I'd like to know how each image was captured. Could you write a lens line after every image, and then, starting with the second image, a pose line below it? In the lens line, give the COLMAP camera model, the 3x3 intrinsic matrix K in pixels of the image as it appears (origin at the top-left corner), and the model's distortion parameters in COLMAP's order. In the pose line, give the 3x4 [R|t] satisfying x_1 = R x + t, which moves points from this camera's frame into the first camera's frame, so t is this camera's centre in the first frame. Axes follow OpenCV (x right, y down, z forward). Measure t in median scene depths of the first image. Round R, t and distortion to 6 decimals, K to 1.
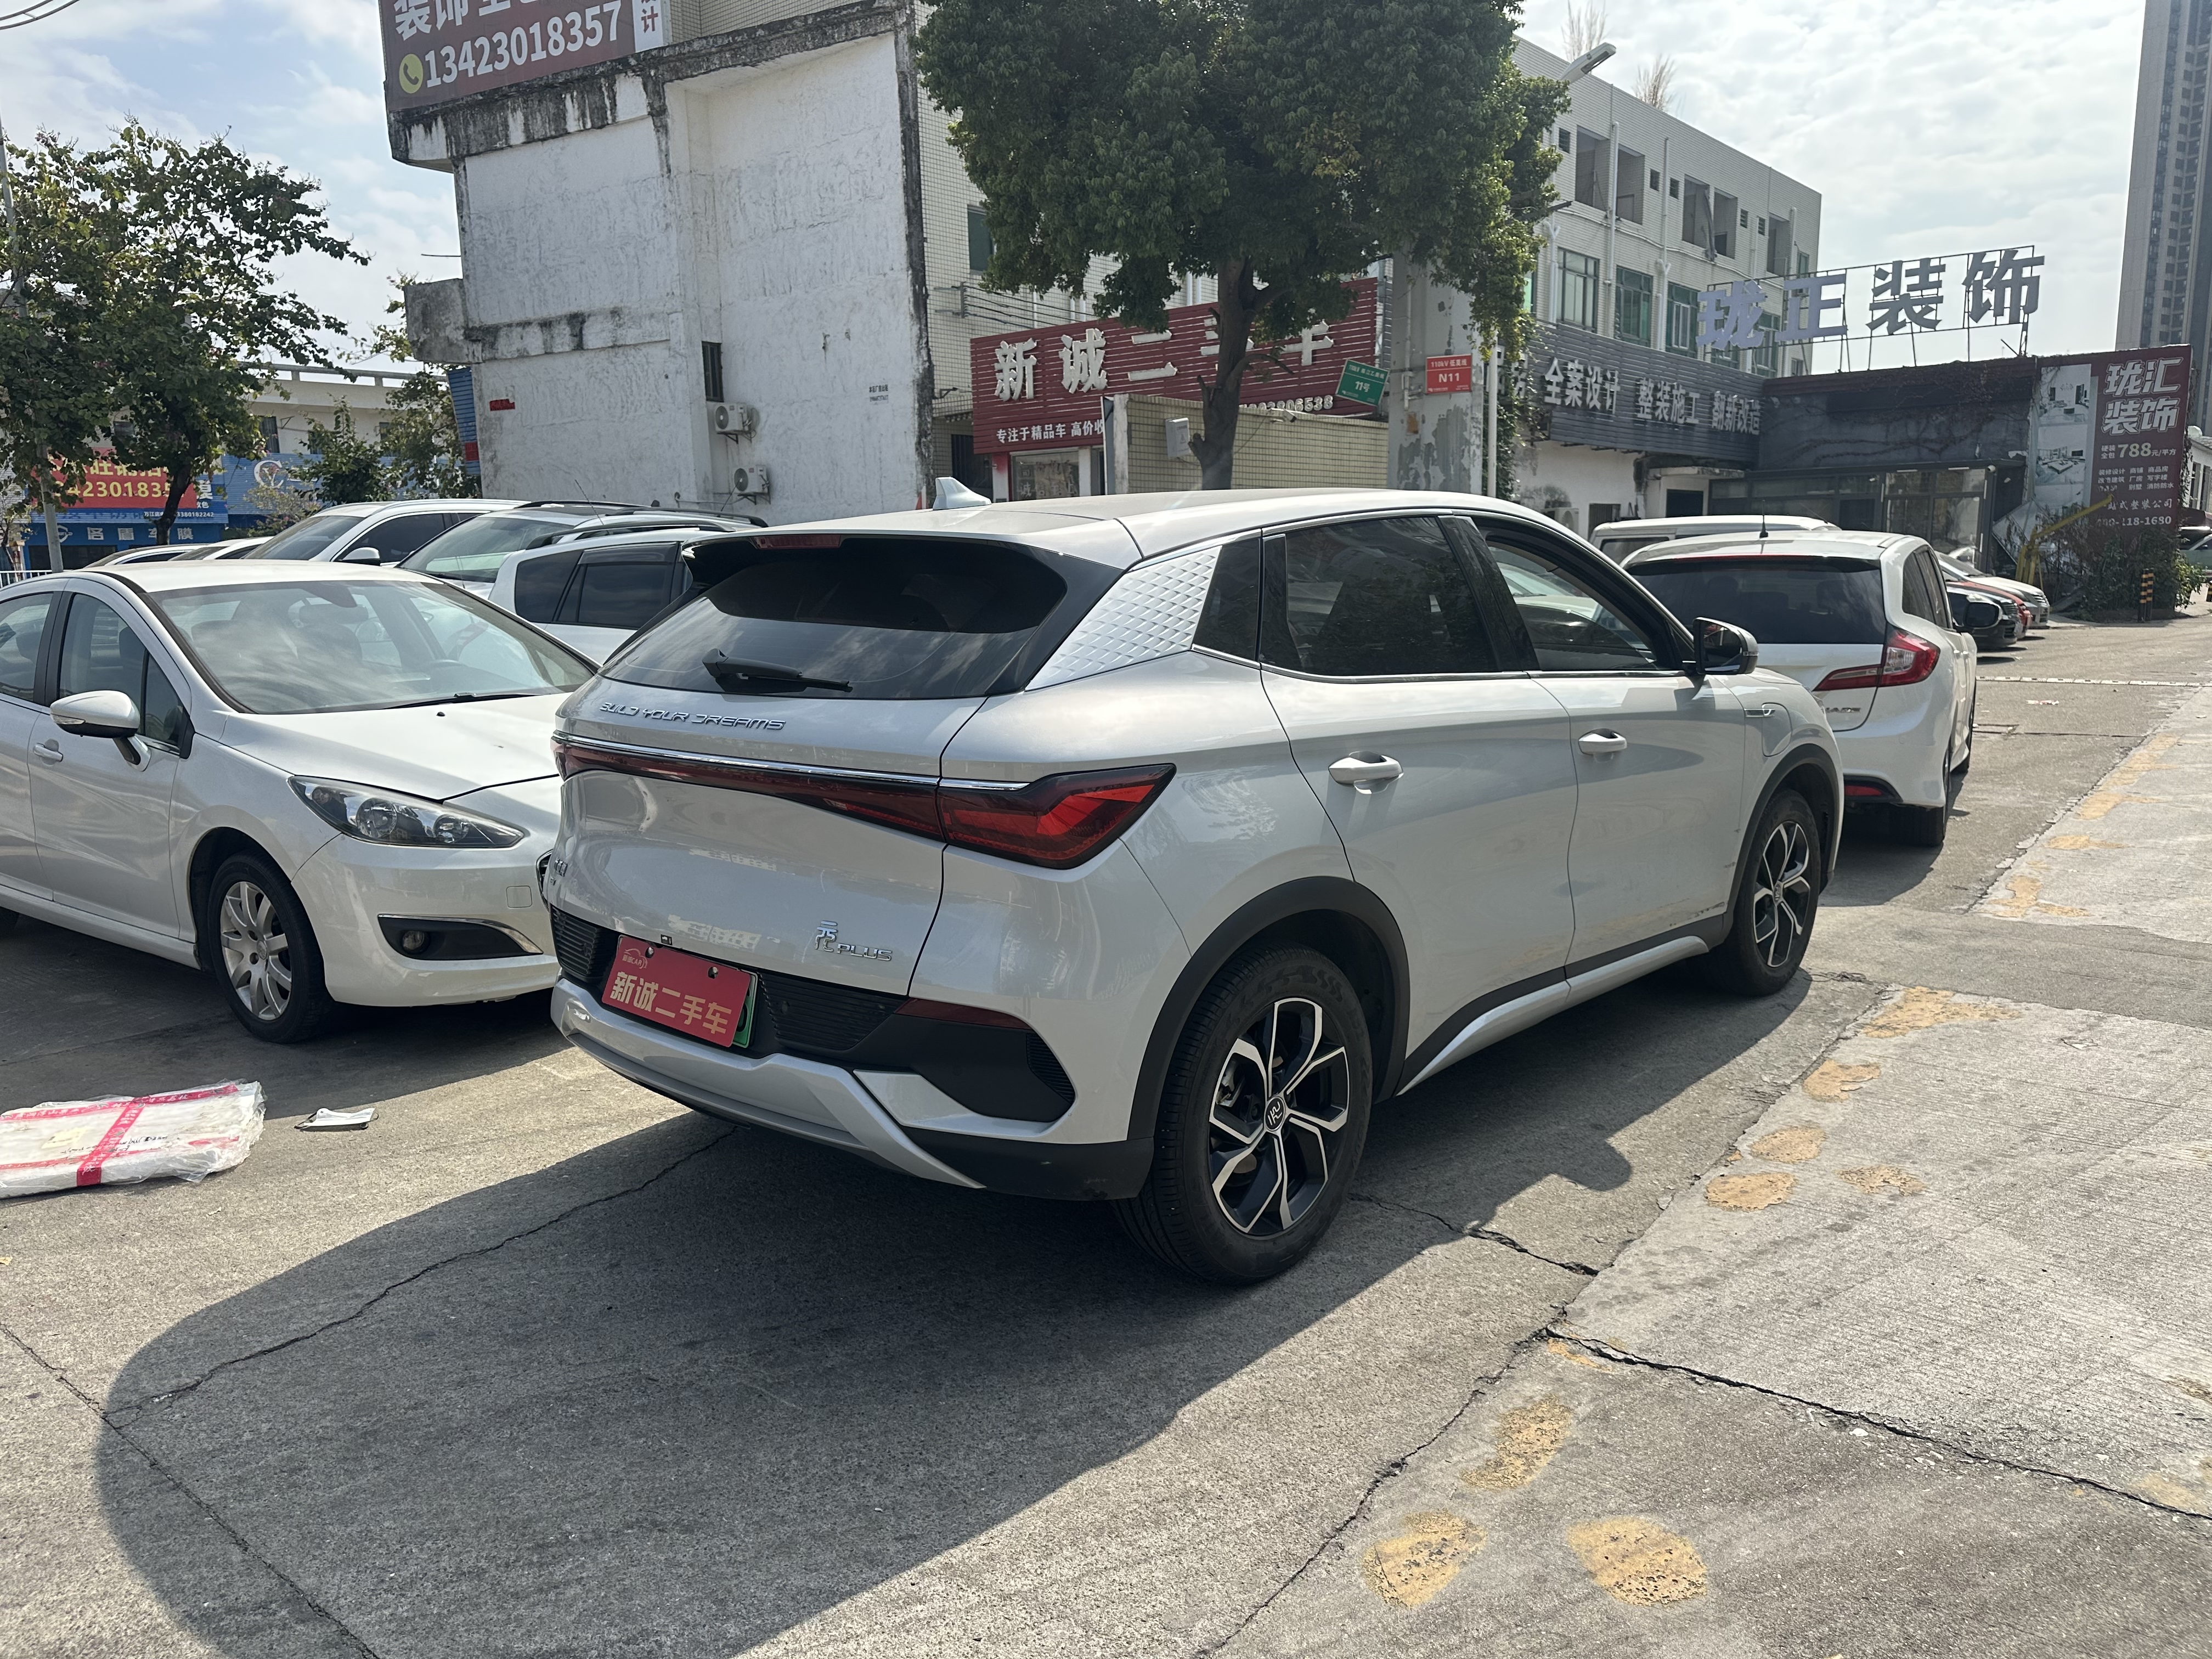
lens RADIAL K [[1559.3, 0, 1106.0], [0, 1559.3, 829.5], [0, 0, 1]] dist [-0.098347, 0.033266]
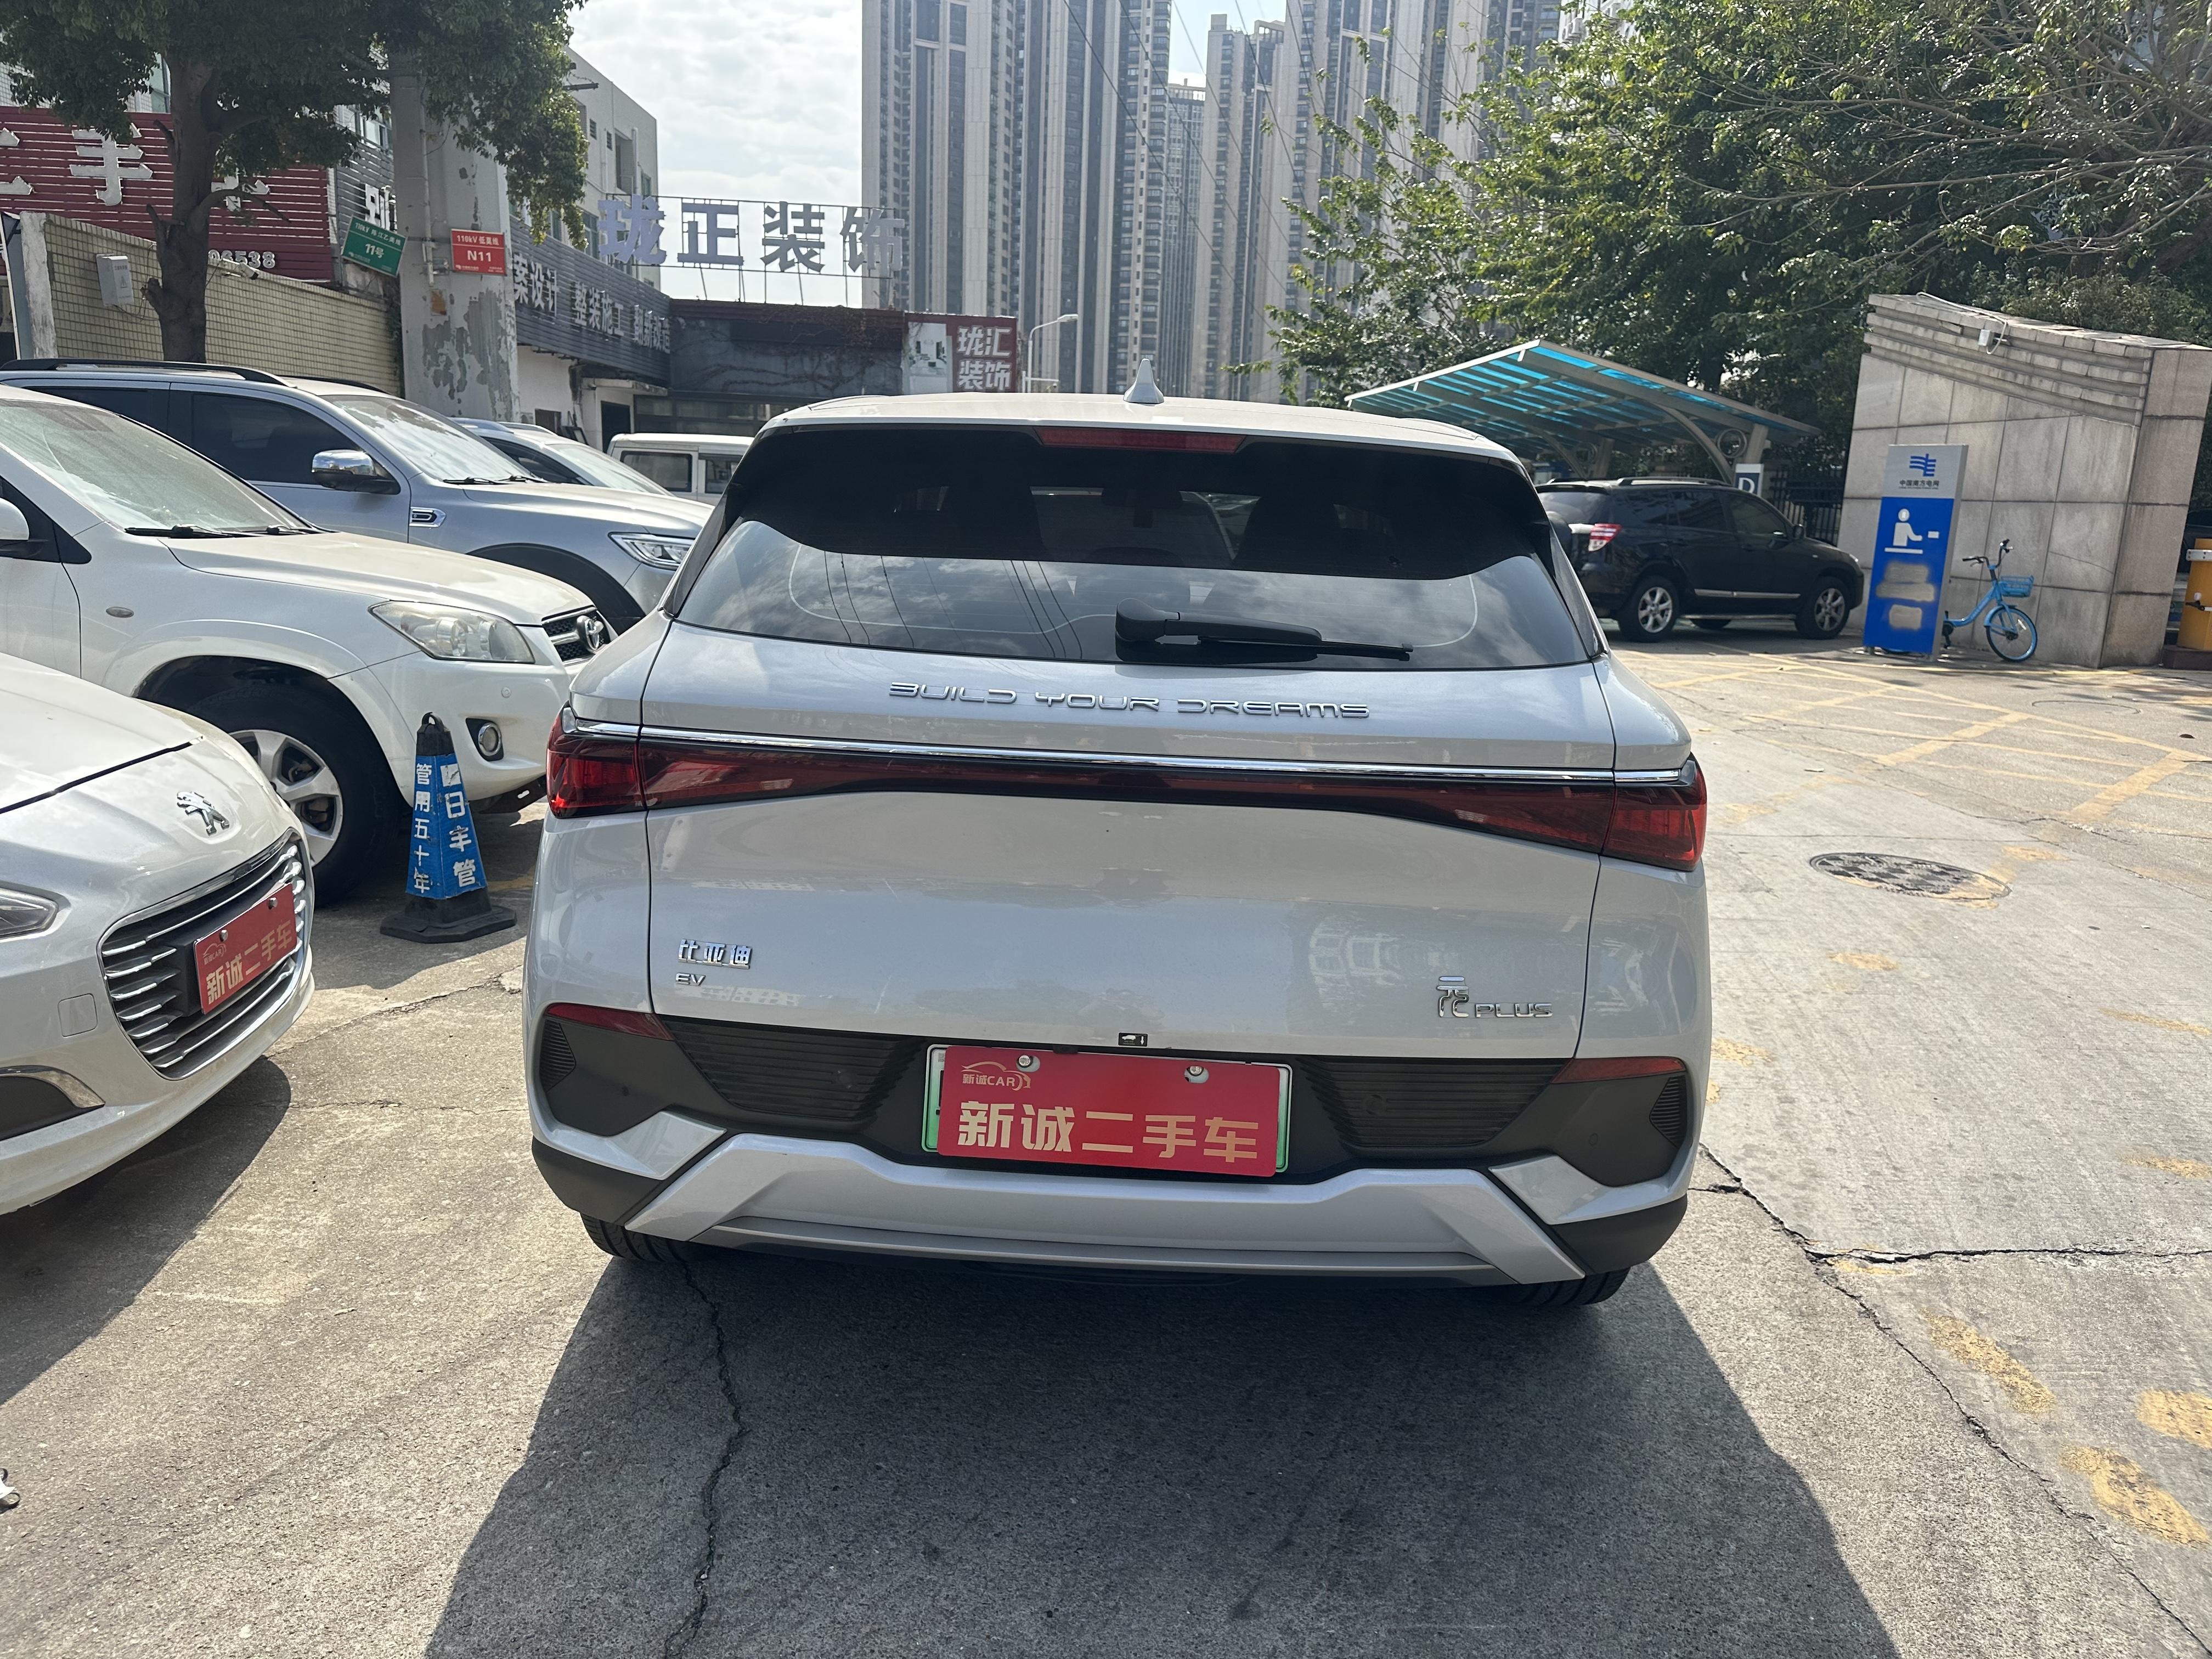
lens RADIAL K [[1559.3, 0, 1106.0], [0, 1559.3, 829.5], [0, 0, 1]] dist [-0.098347, 0.033266]
pose [[0.720536, -0.070606, 0.689814, -0.086957], [0.031532, 0.997110, 0.069123, -0.007115], [-0.692700, -0.028054, 0.720680, 0.064397]]
